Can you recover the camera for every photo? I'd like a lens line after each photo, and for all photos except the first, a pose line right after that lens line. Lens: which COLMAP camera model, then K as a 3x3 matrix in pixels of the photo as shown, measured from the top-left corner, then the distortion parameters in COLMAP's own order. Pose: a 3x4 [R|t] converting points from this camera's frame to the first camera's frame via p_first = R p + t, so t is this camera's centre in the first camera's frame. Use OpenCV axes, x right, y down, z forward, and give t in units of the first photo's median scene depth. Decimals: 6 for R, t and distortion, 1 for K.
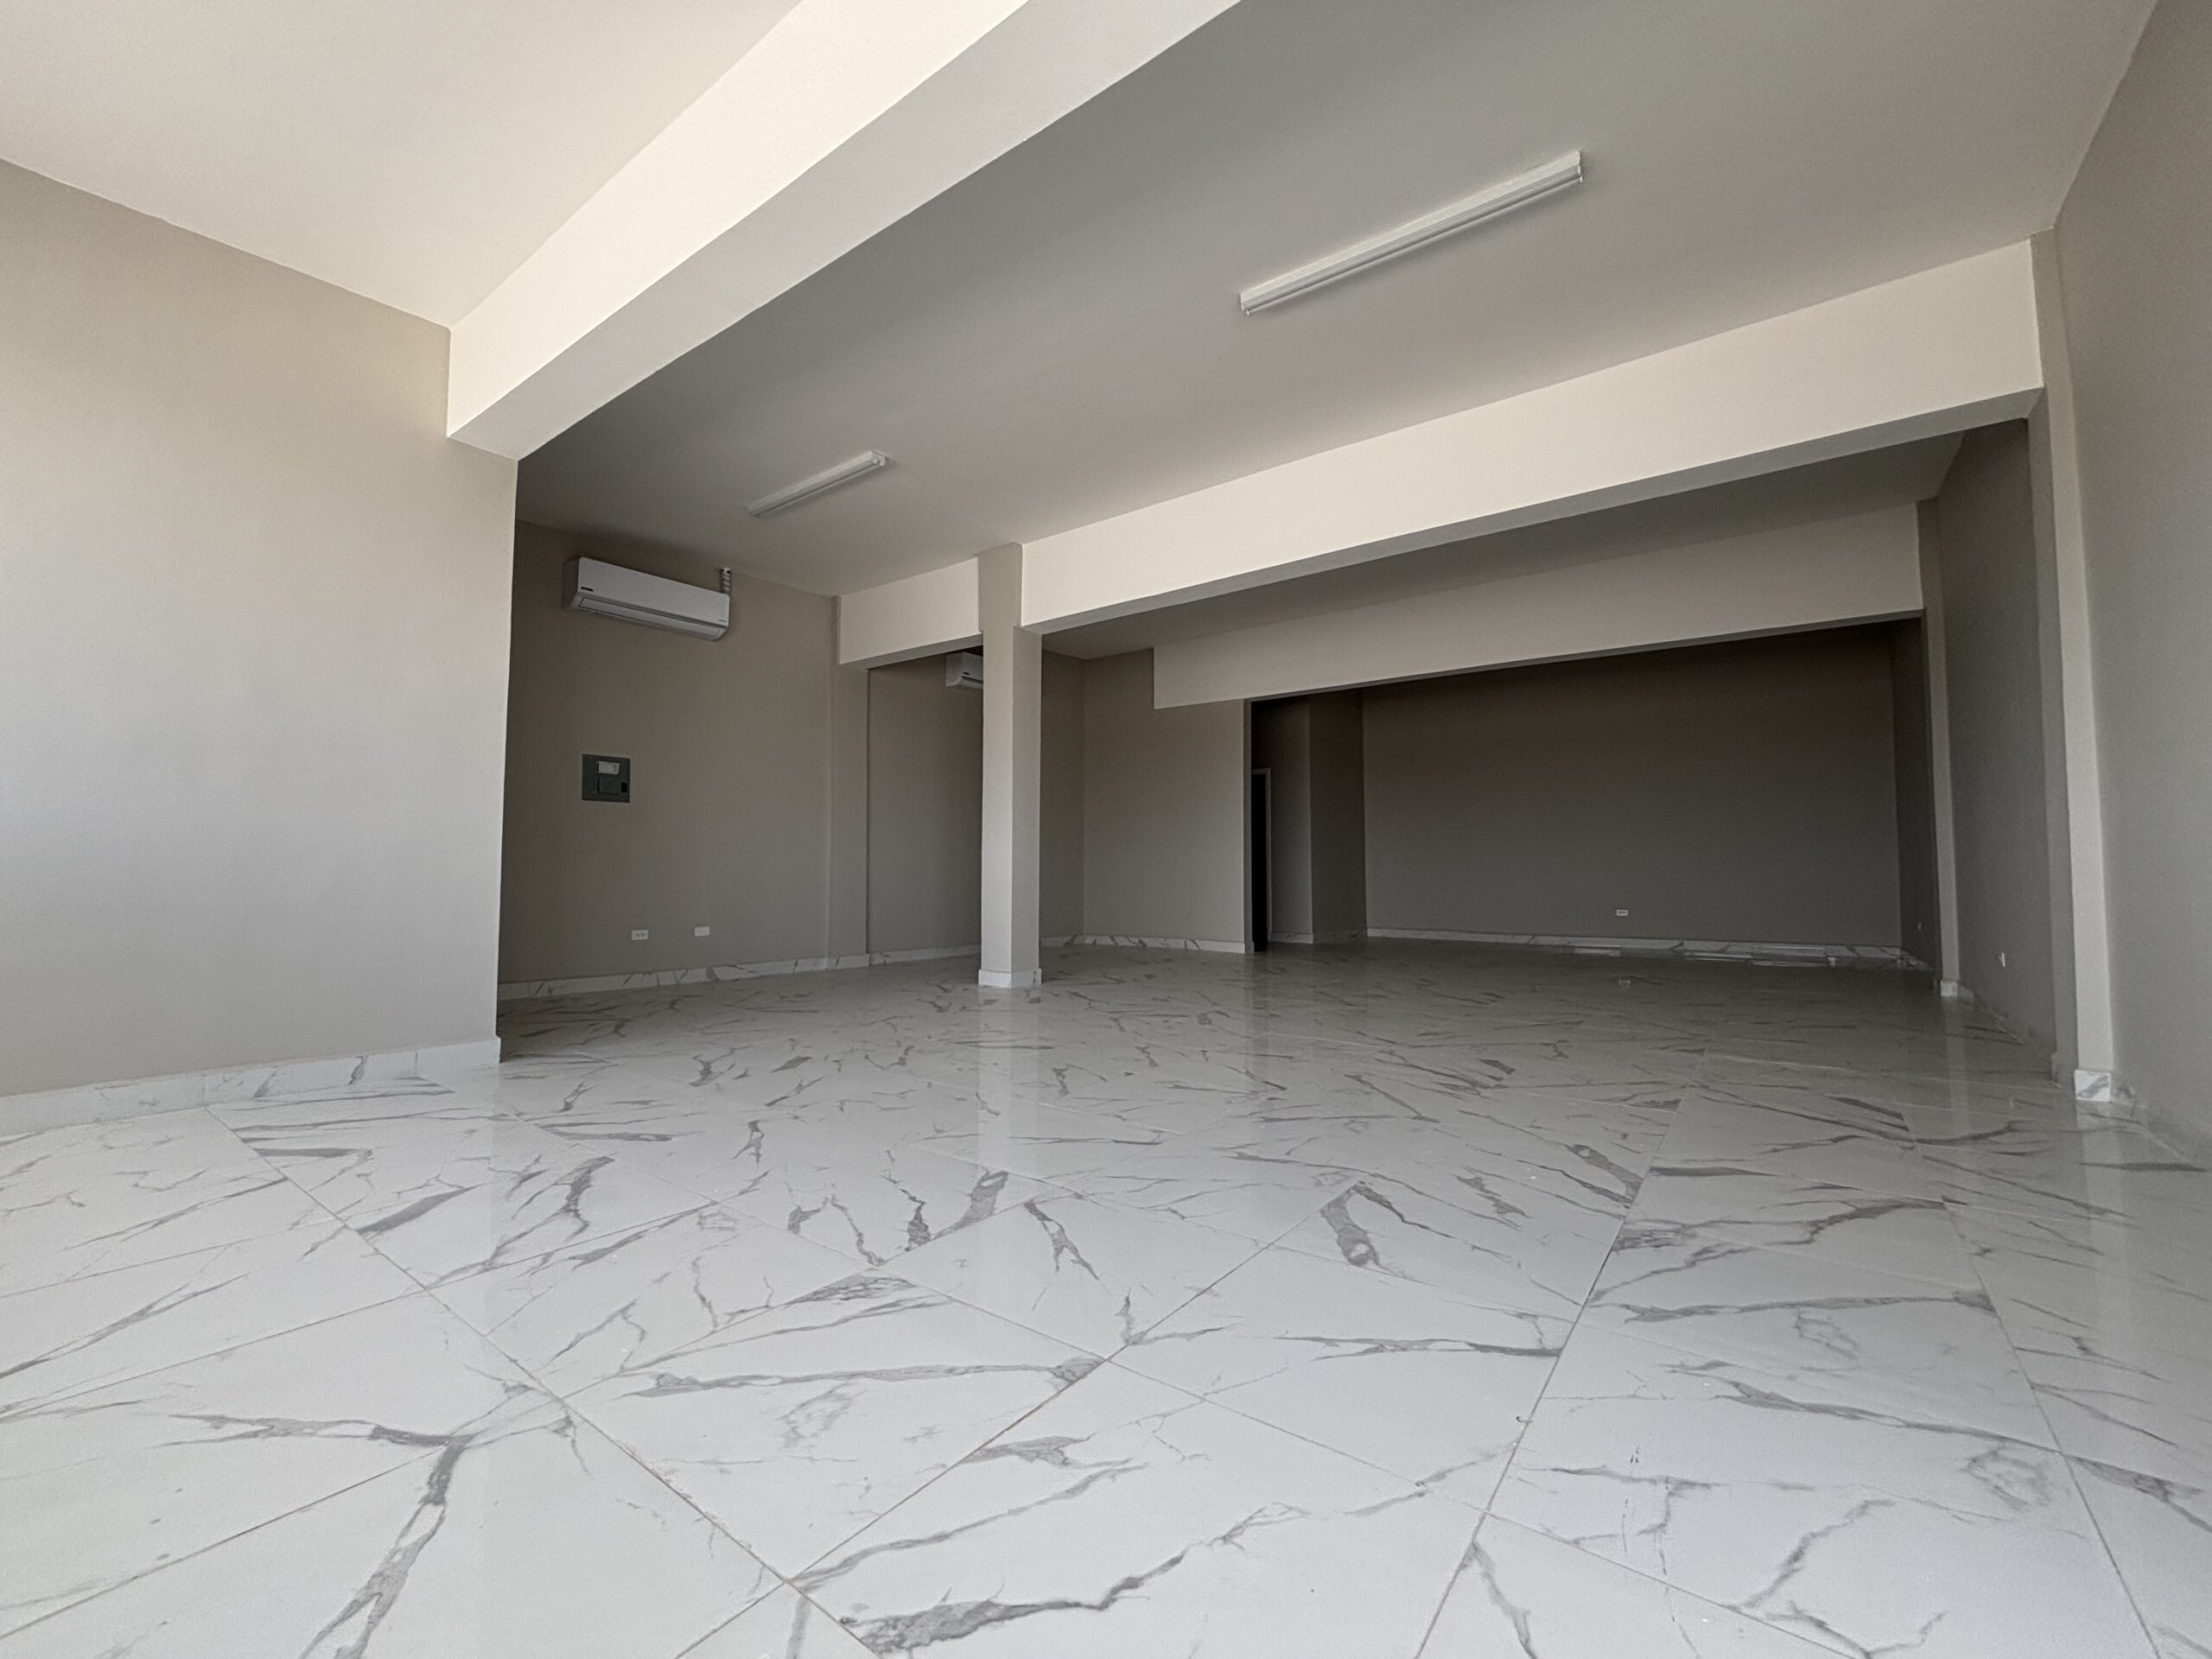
lens RADIAL K [[899.9, 0, 1098.7], [0, 899.9, 838.4], [0, 0, 1]] dist [0.001160, -0.000057]
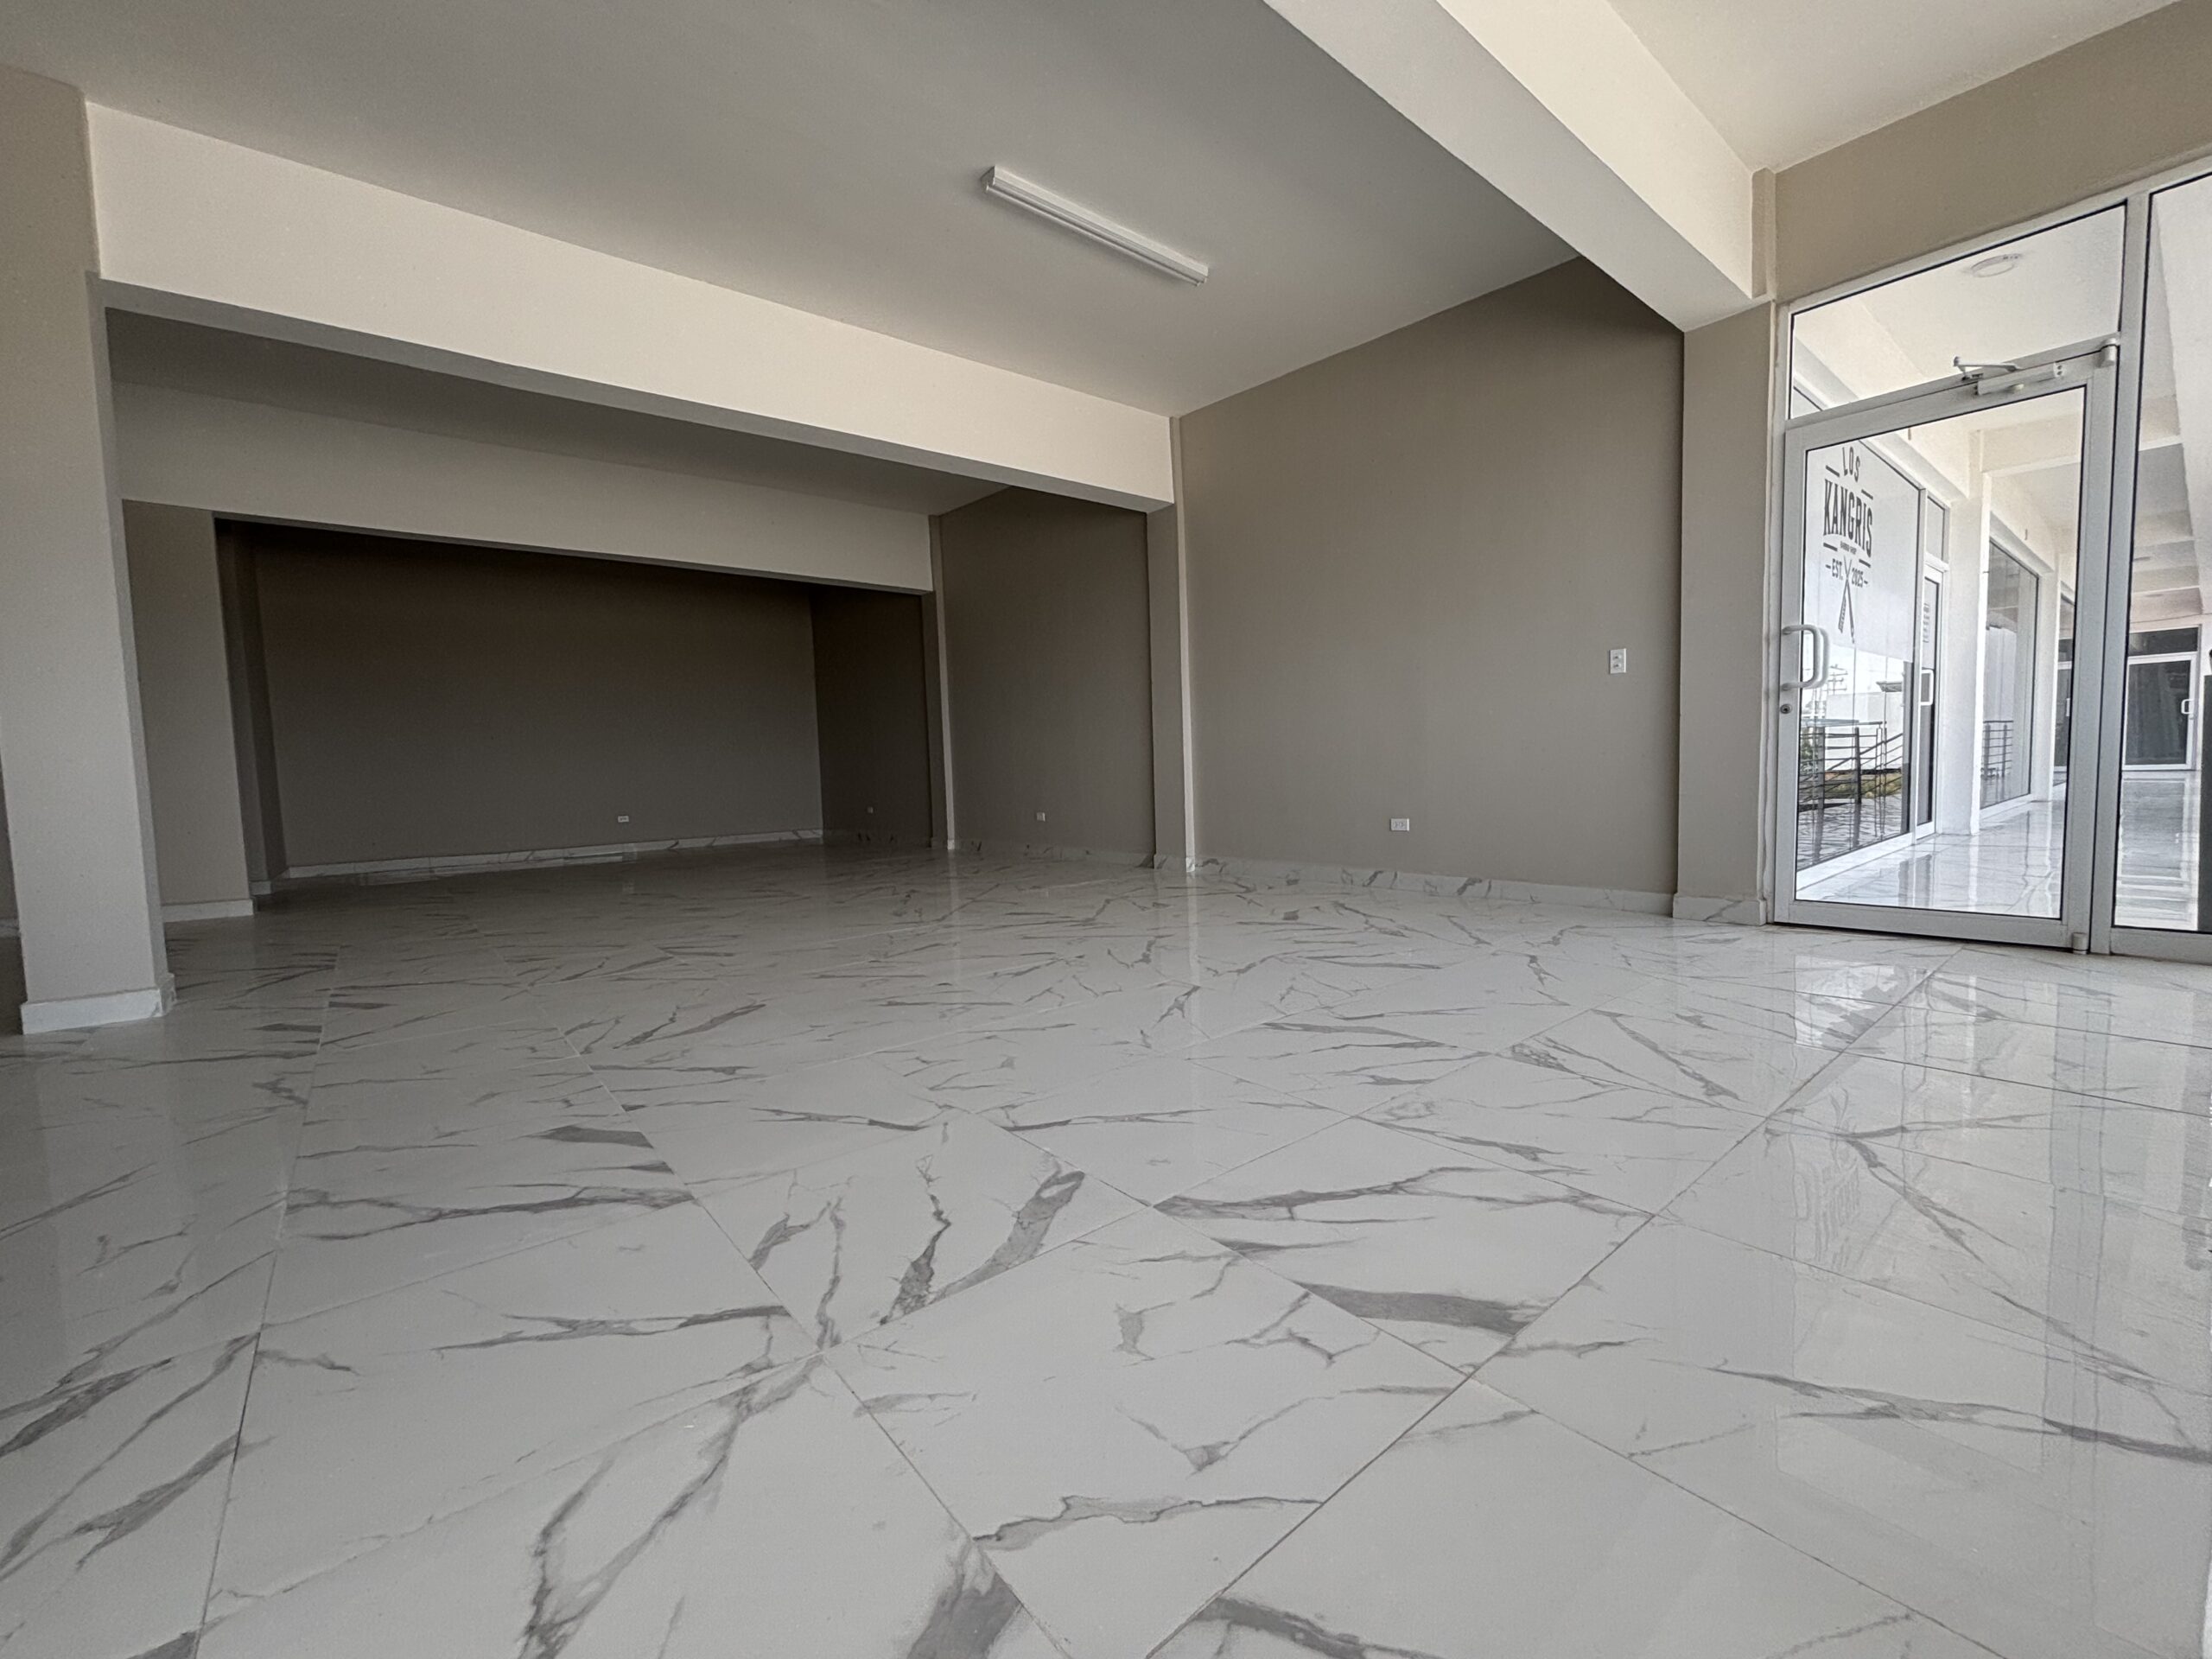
lens RADIAL K [[899.9, 0, 1098.7], [0, 899.9, 838.4], [0, 0, 1]] dist [0.001160, -0.000057]
pose [[0.236013, -0.084026, 0.968110, -0.491897], [-0.004697, 0.996144, 0.087604, 0.020196], [-0.971739, -0.025223, 0.234708, 0.388685]]
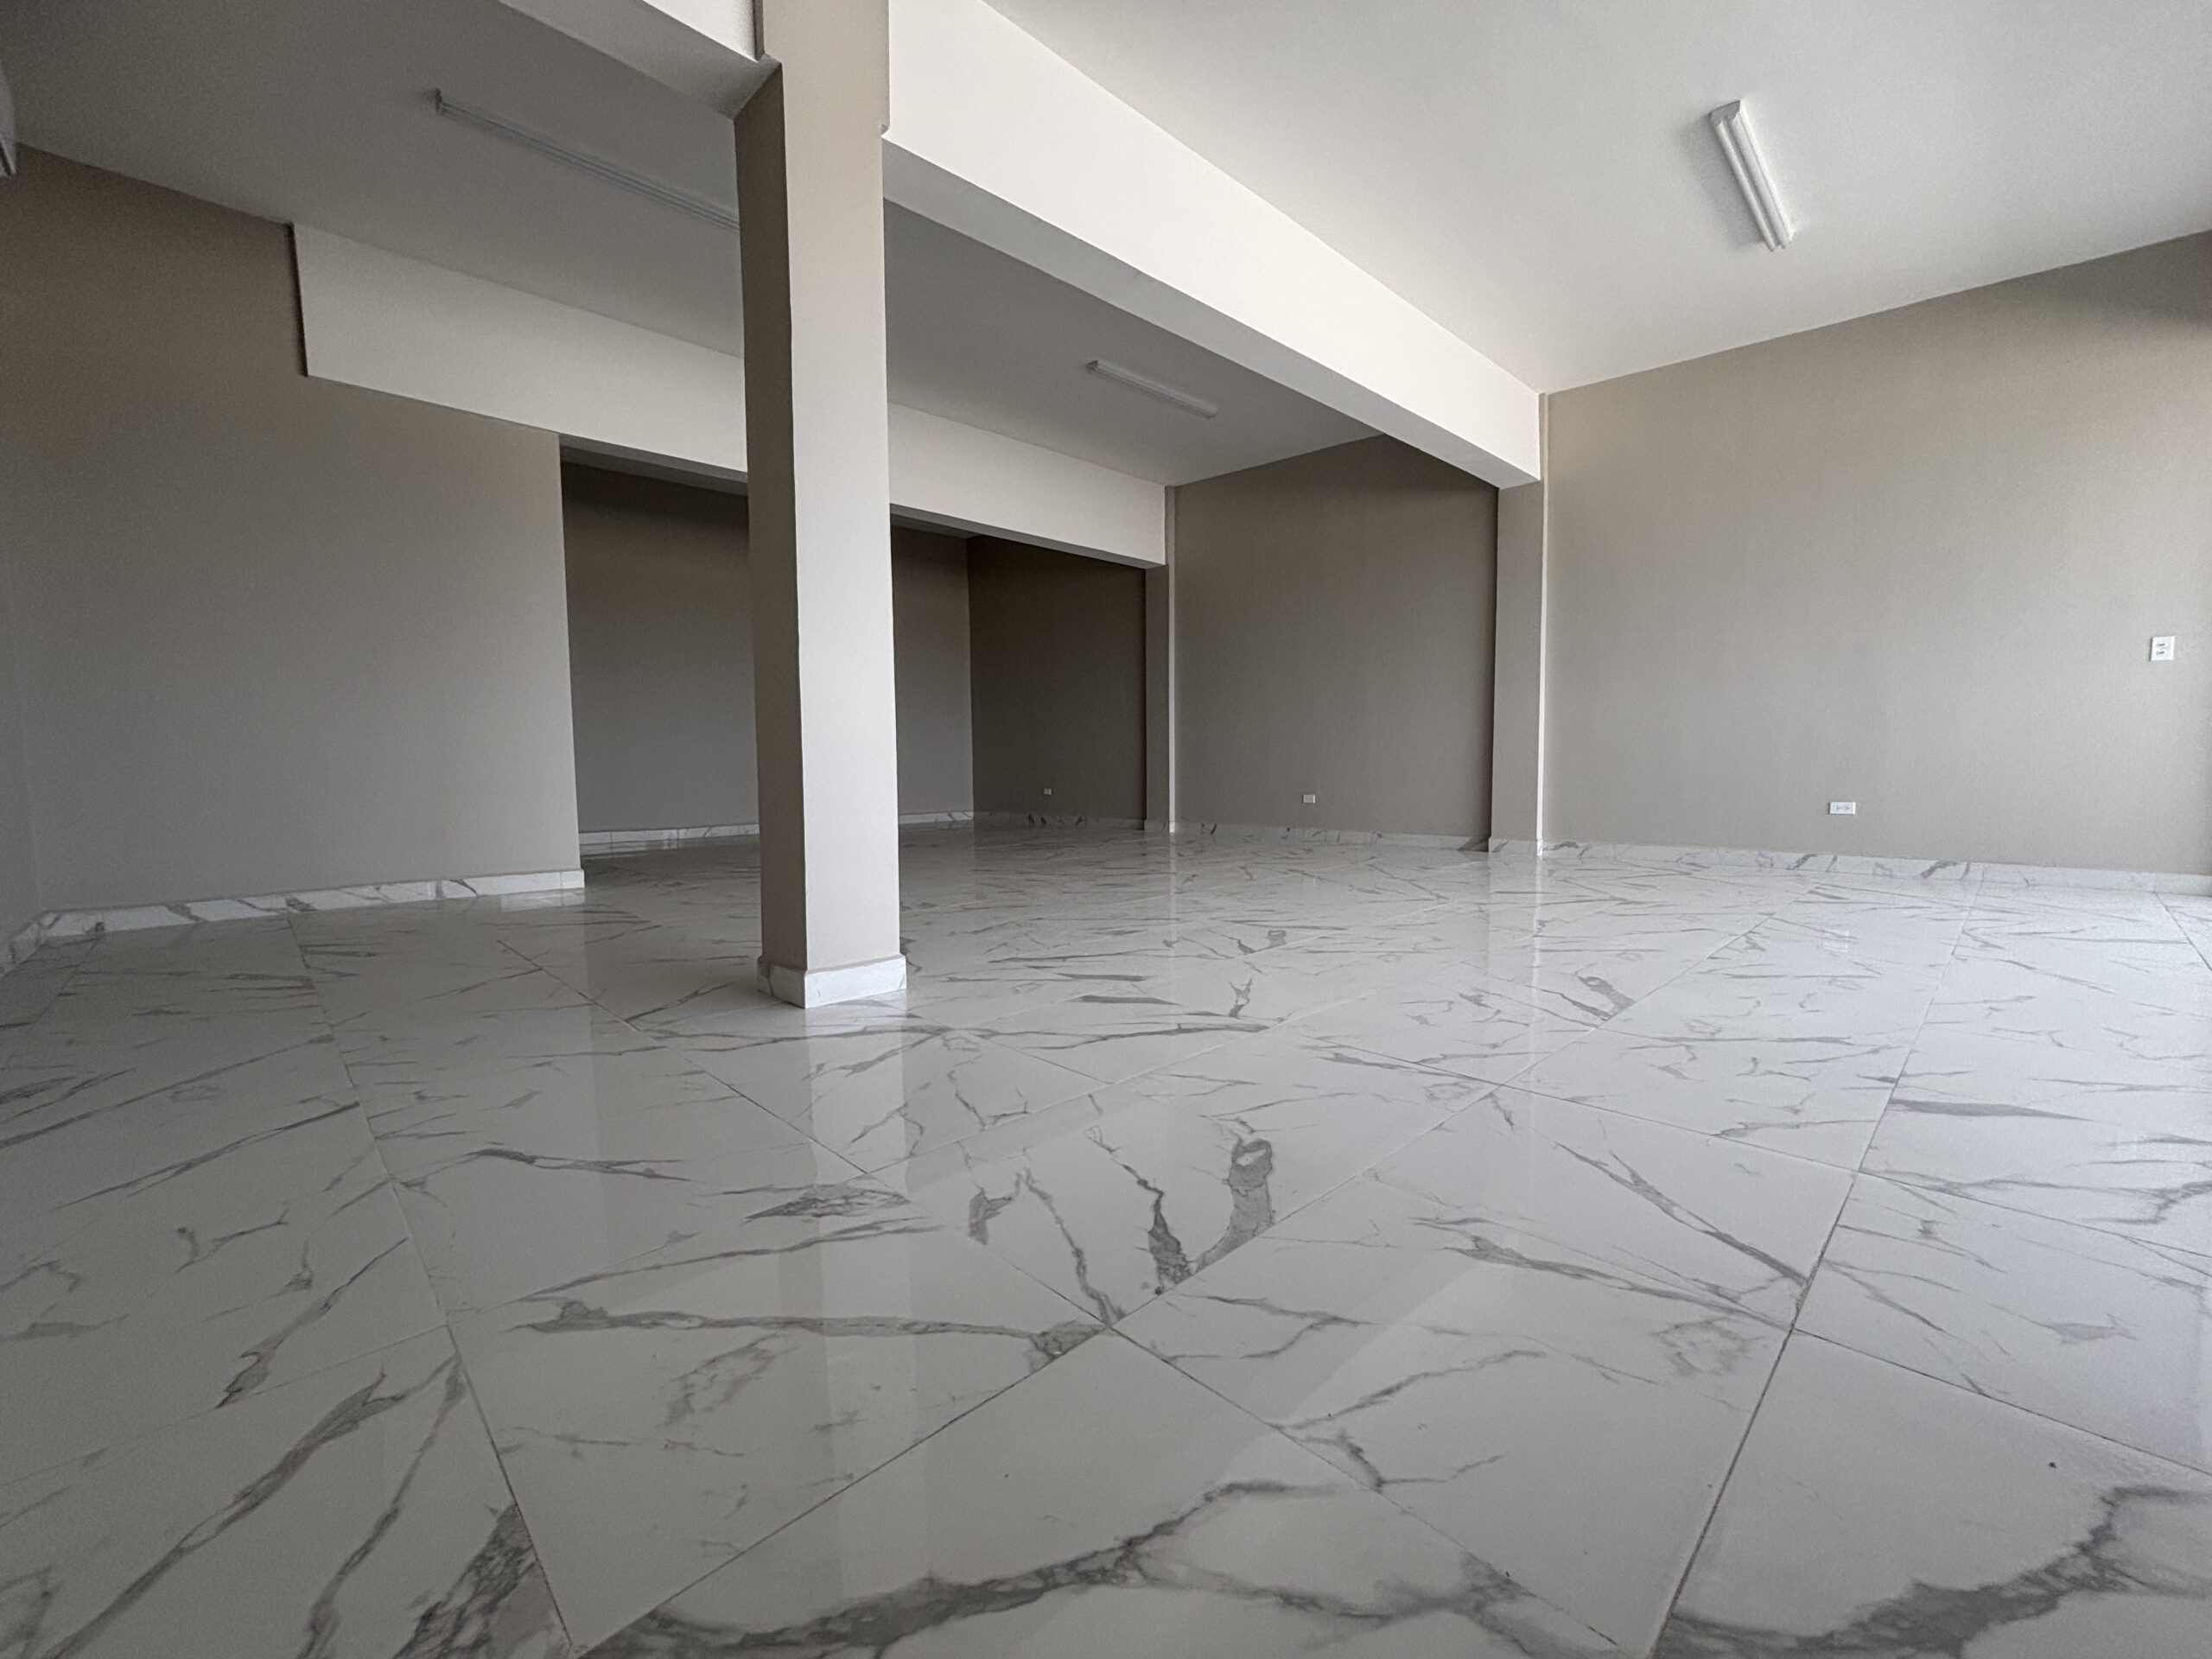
lens RADIAL K [[903.7, 0, 1098.5], [0, 903.7, 831.8], [0, 0, 1]] dist [0.000183, -0.000433]
pose [[0.151879, -0.078938, 0.985242, -0.556213], [-0.028209, 0.996053, 0.084153, 0.051589], [-0.987996, -0.040574, 0.149053, 0.898754]]
